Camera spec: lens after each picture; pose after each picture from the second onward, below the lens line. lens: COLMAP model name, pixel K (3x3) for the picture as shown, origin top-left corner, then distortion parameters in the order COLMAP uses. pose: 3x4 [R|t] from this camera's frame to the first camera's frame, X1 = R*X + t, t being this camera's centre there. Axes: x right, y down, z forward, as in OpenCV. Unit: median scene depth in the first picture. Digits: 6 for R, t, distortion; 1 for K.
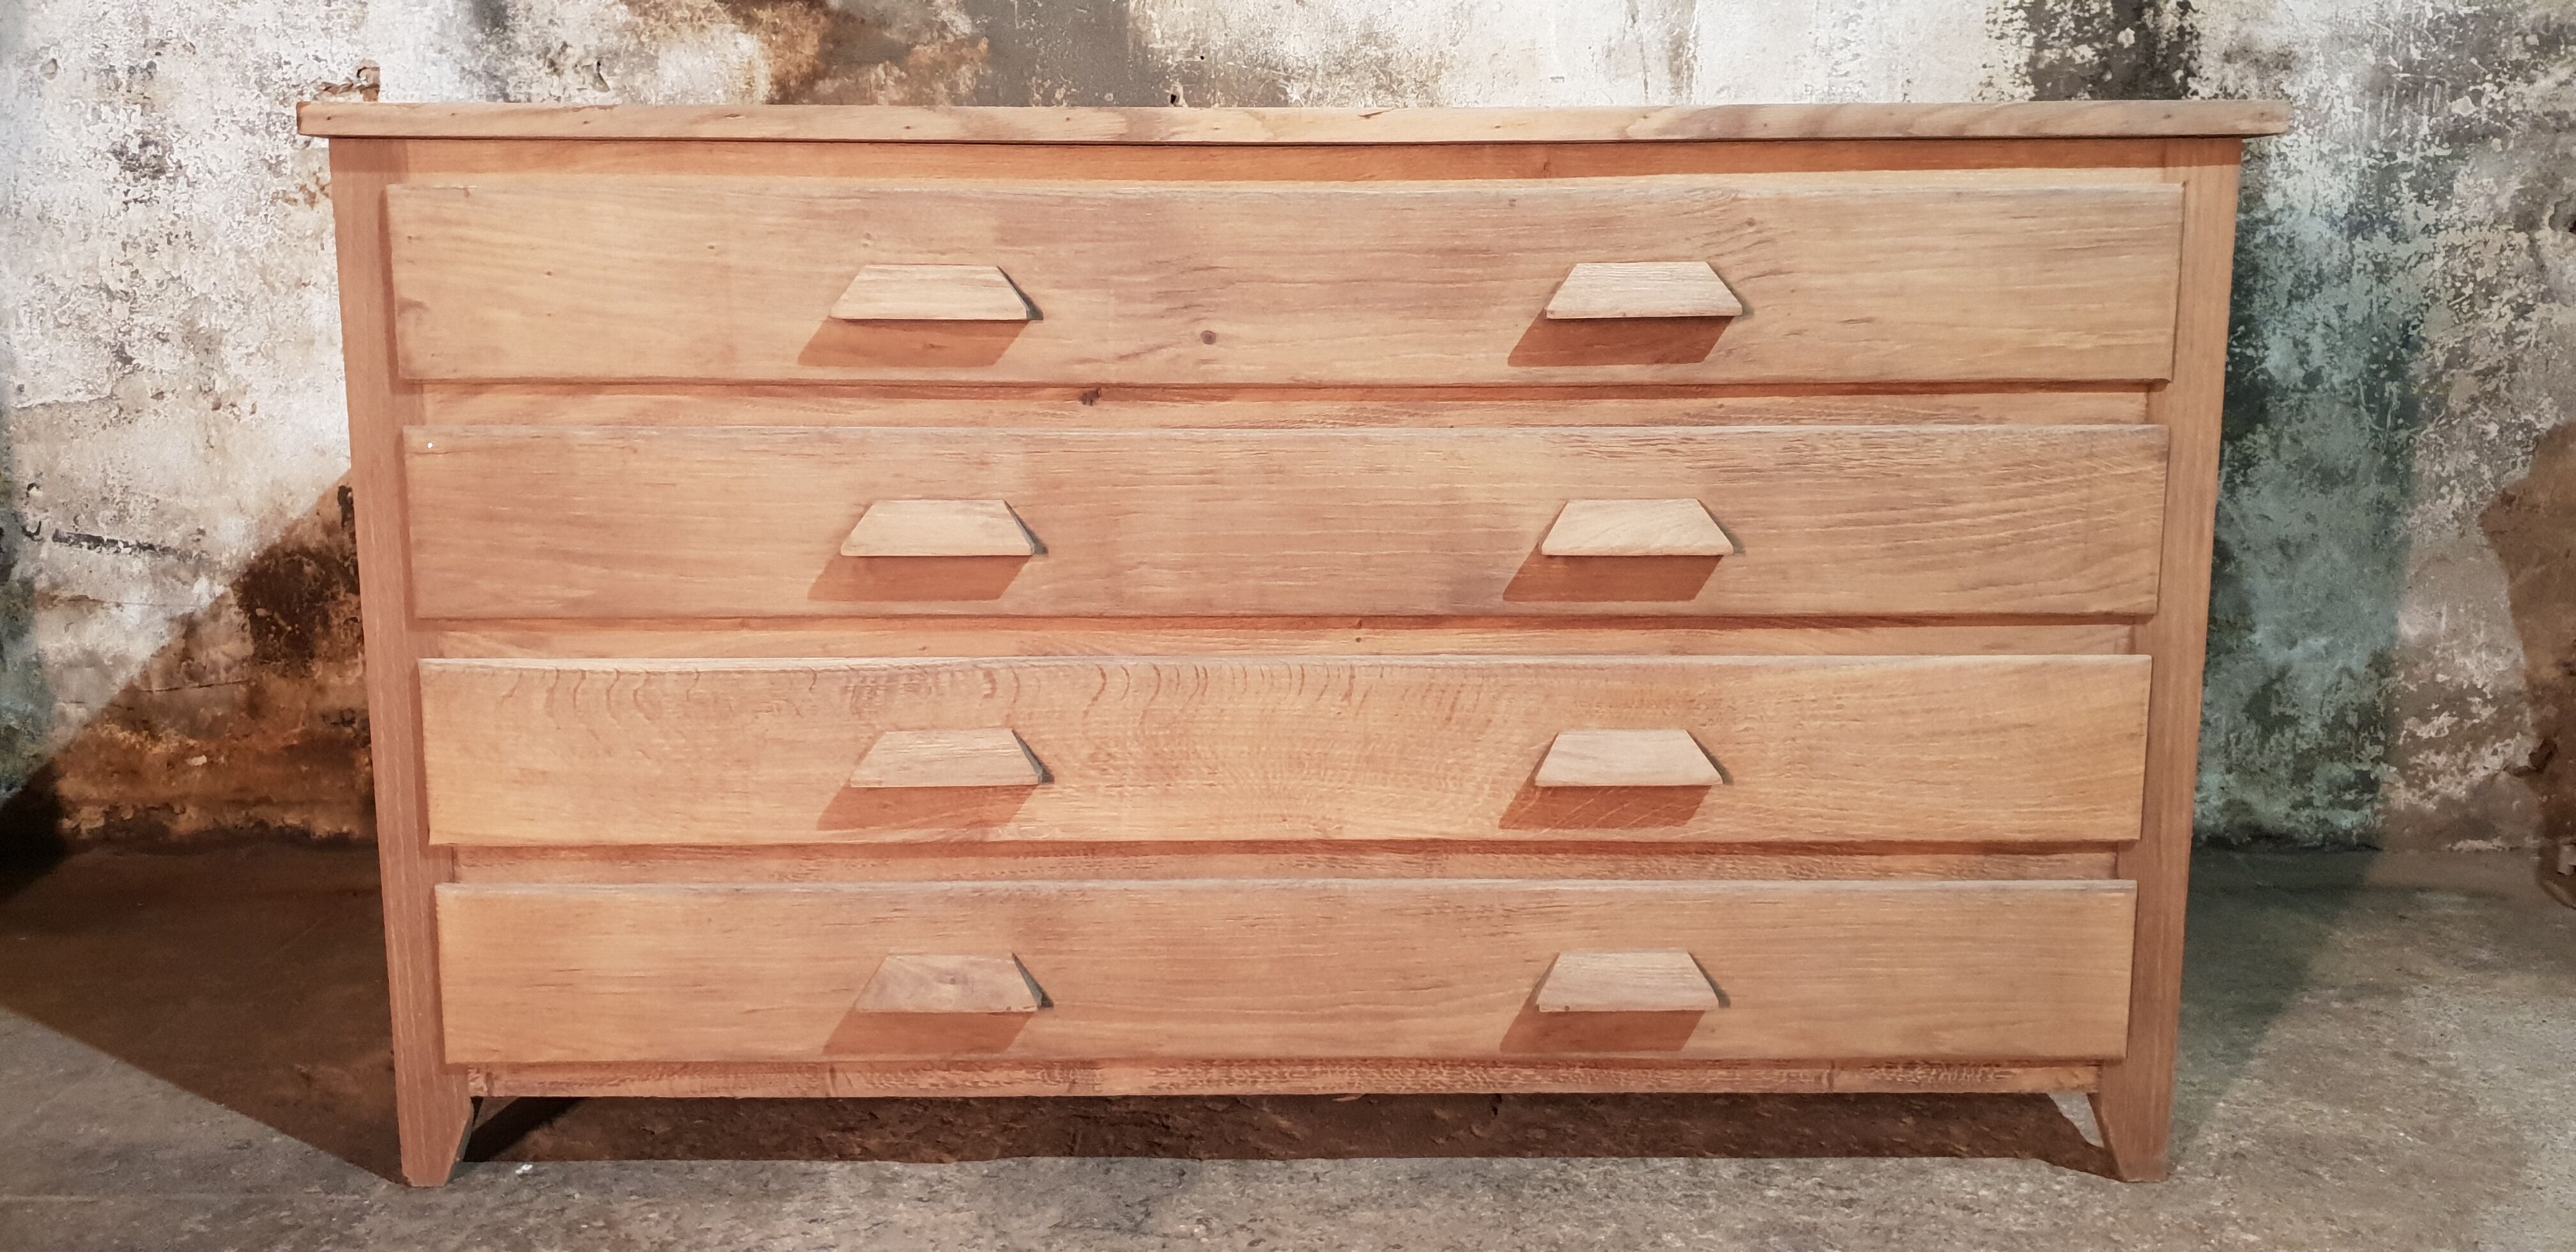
lens RADIAL K [[2034.2, 0, 1285.6], [0, 2034.2, 613.3], [0, 0, 1]] dist [0.008324, -0.010241]
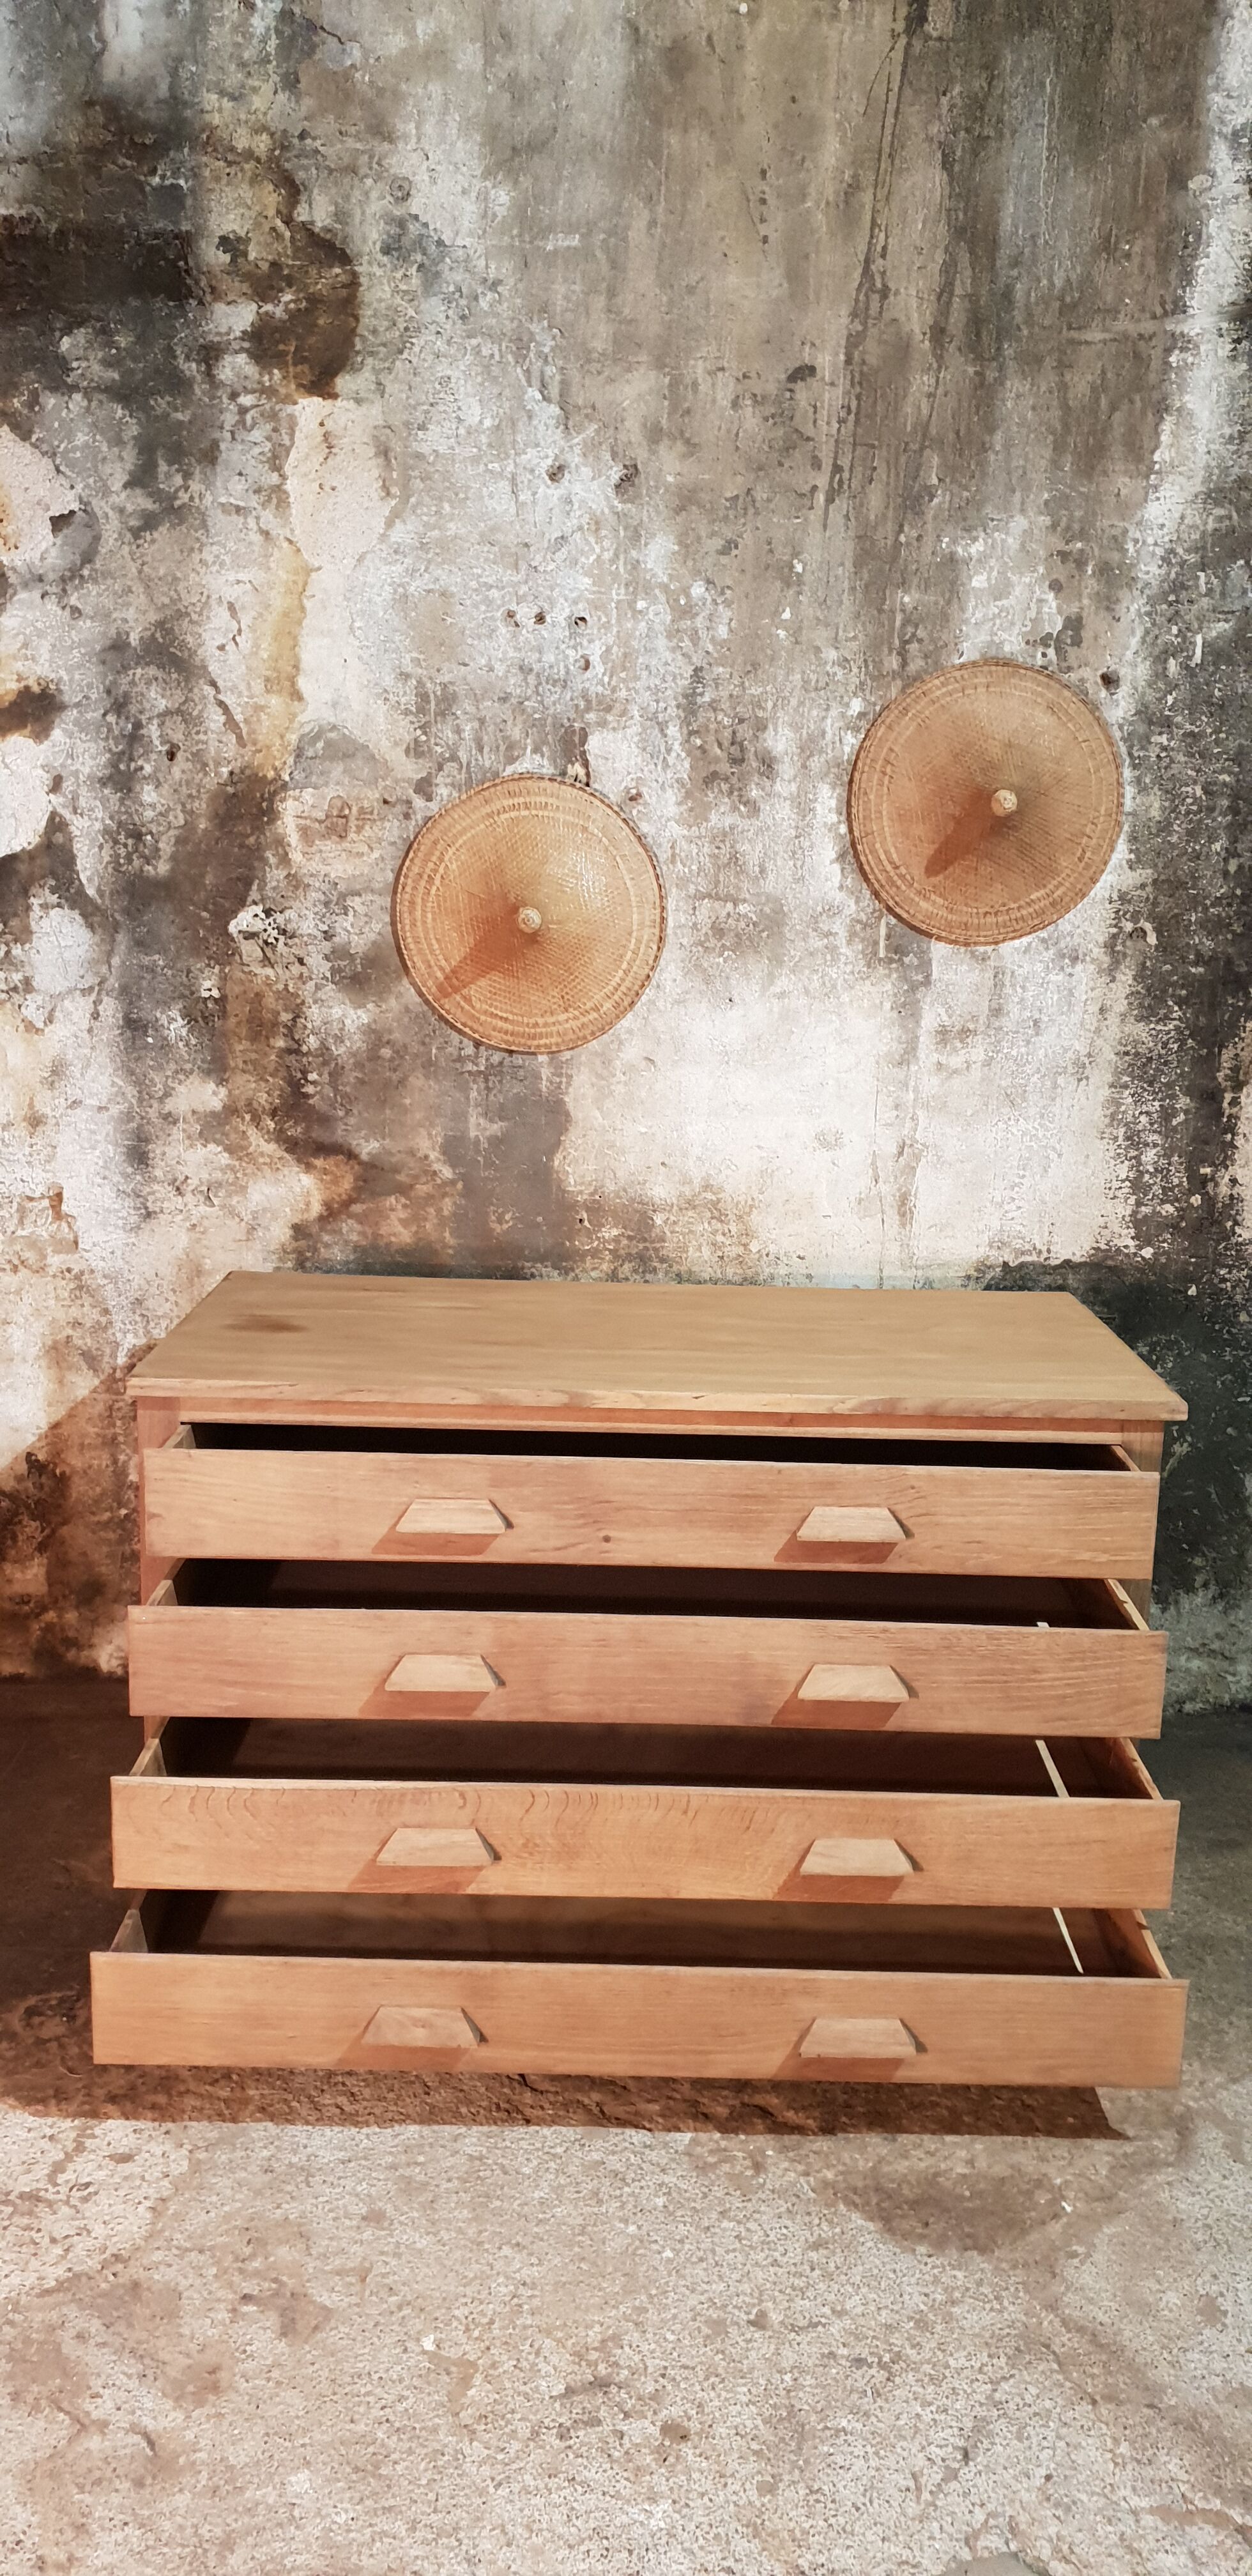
lens RADIAL K [[2034.2, 0, 669.6], [0, 2034.2, 1295.0], [0, 0, 1]] dist [0.008324, -0.010241]
pose [[0.999489, 0.026319, 0.018127, -0.013749], [-0.027099, 0.998655, 0.044192, -0.269309], [-0.016940, -0.044660, 0.998859, -0.547287]]
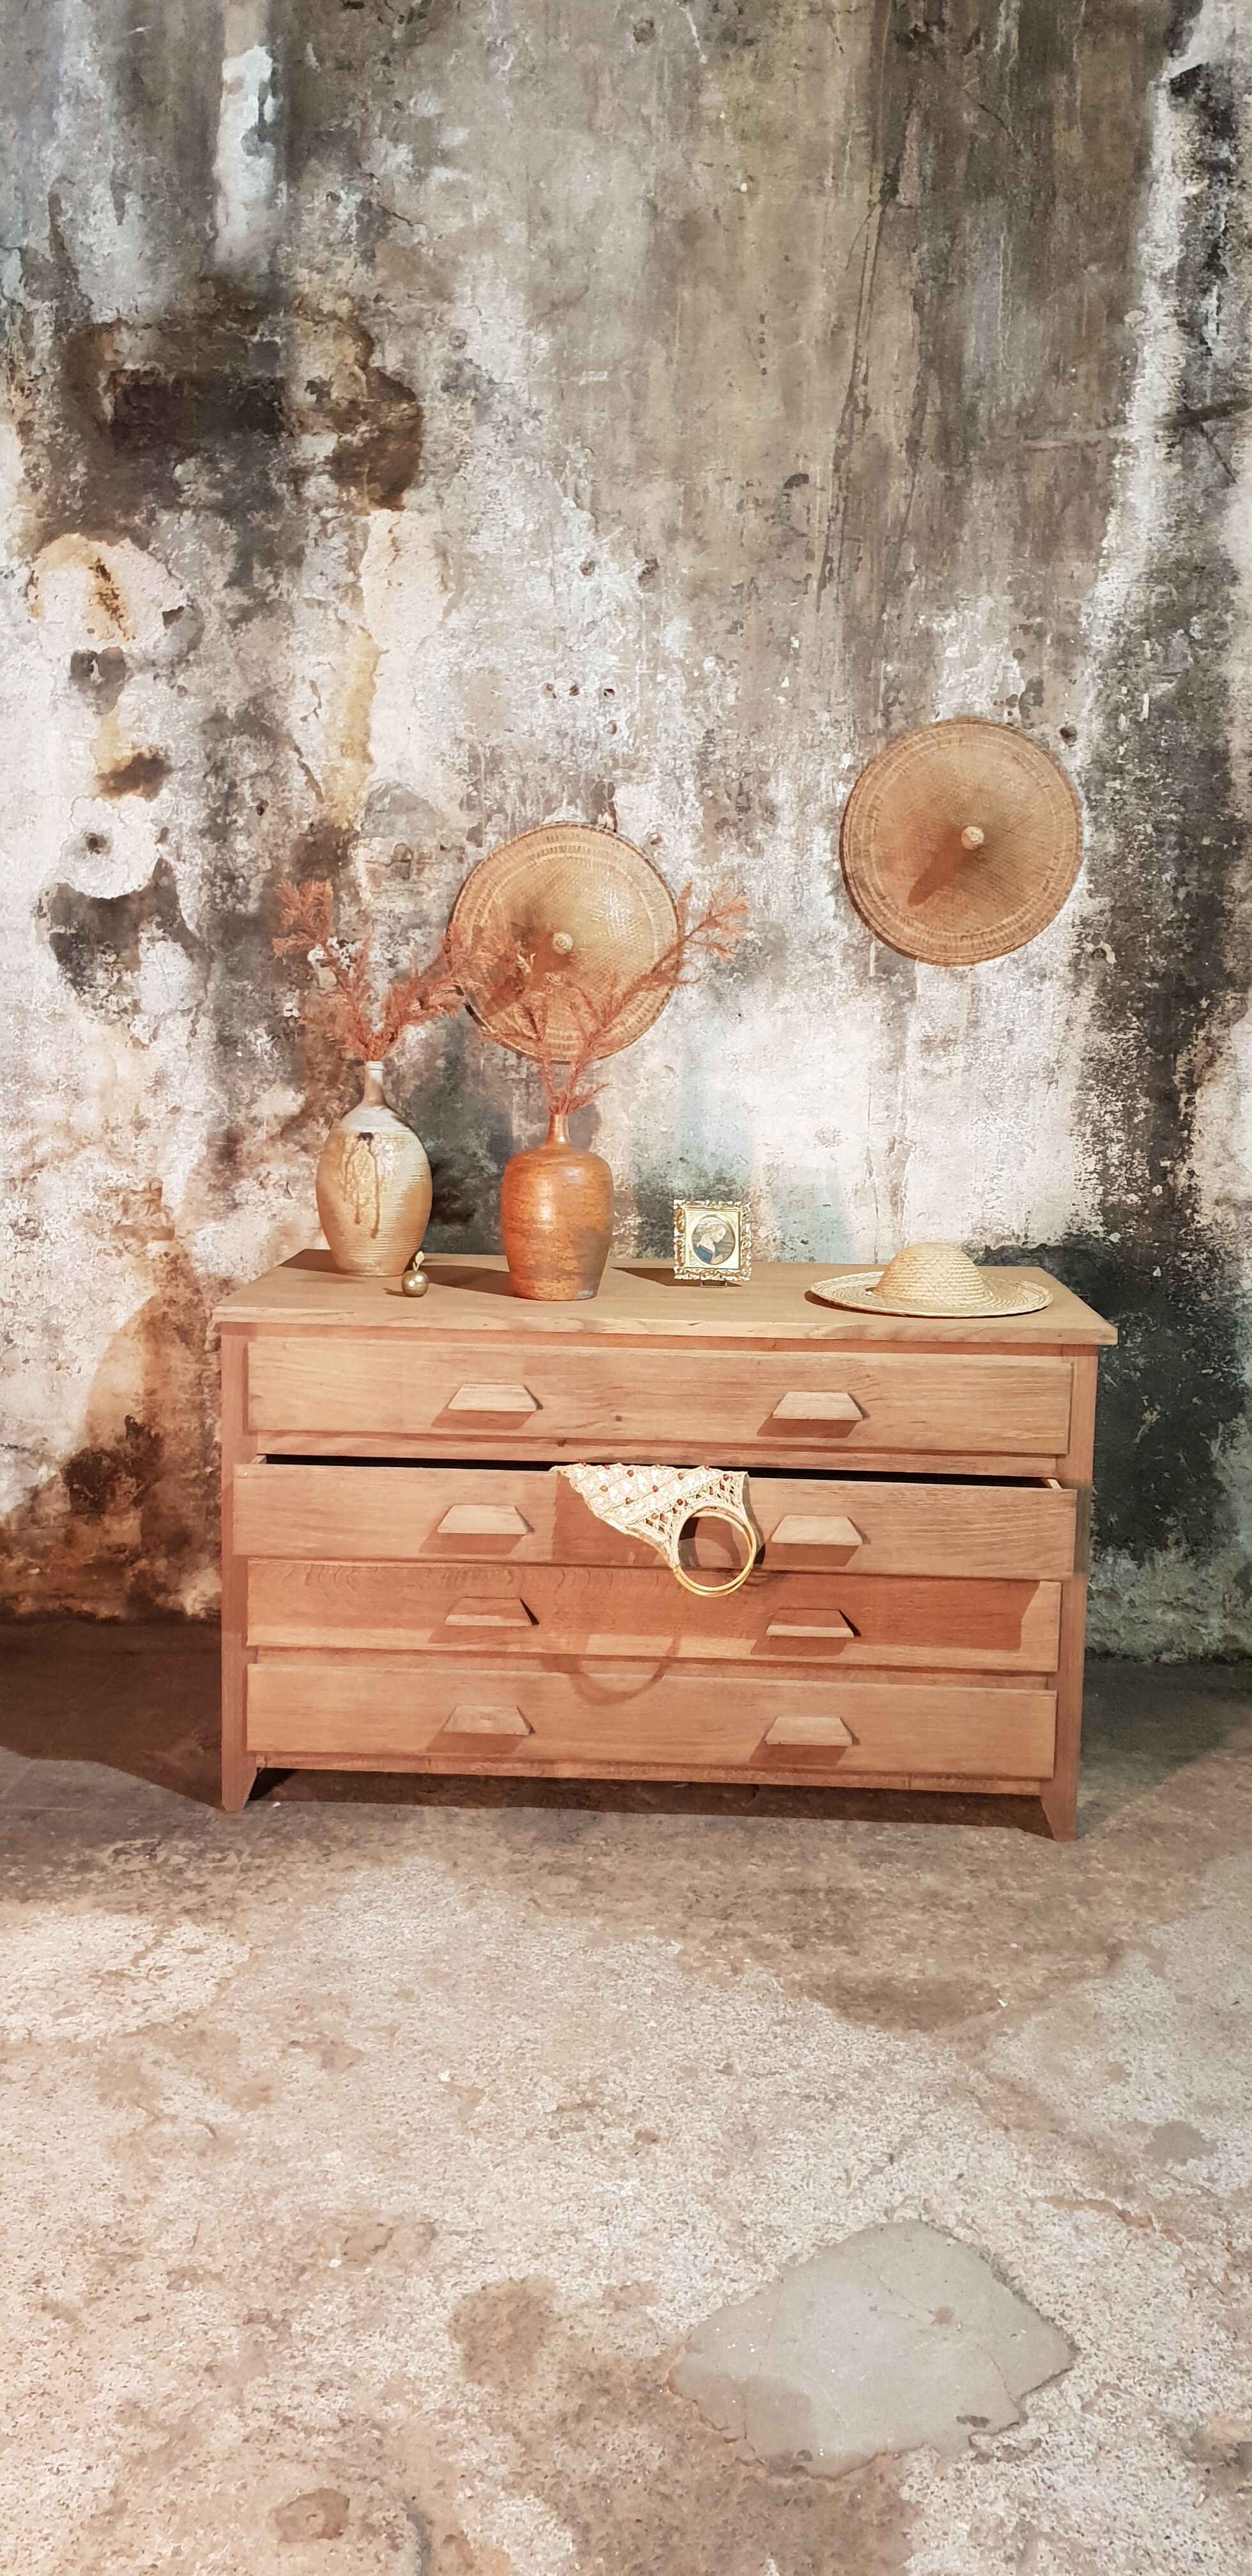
lens RADIAL K [[2034.2, 0, 643.4], [0, 2034.2, 1263.0], [0, 0, 1]] dist [0.008324, -0.010241]
pose [[0.998832, 0.026035, -0.040697, 0.047147], [-0.027362, 0.999101, -0.032392, -0.153263], [0.039817, 0.033468, 0.998646, -0.751721]]
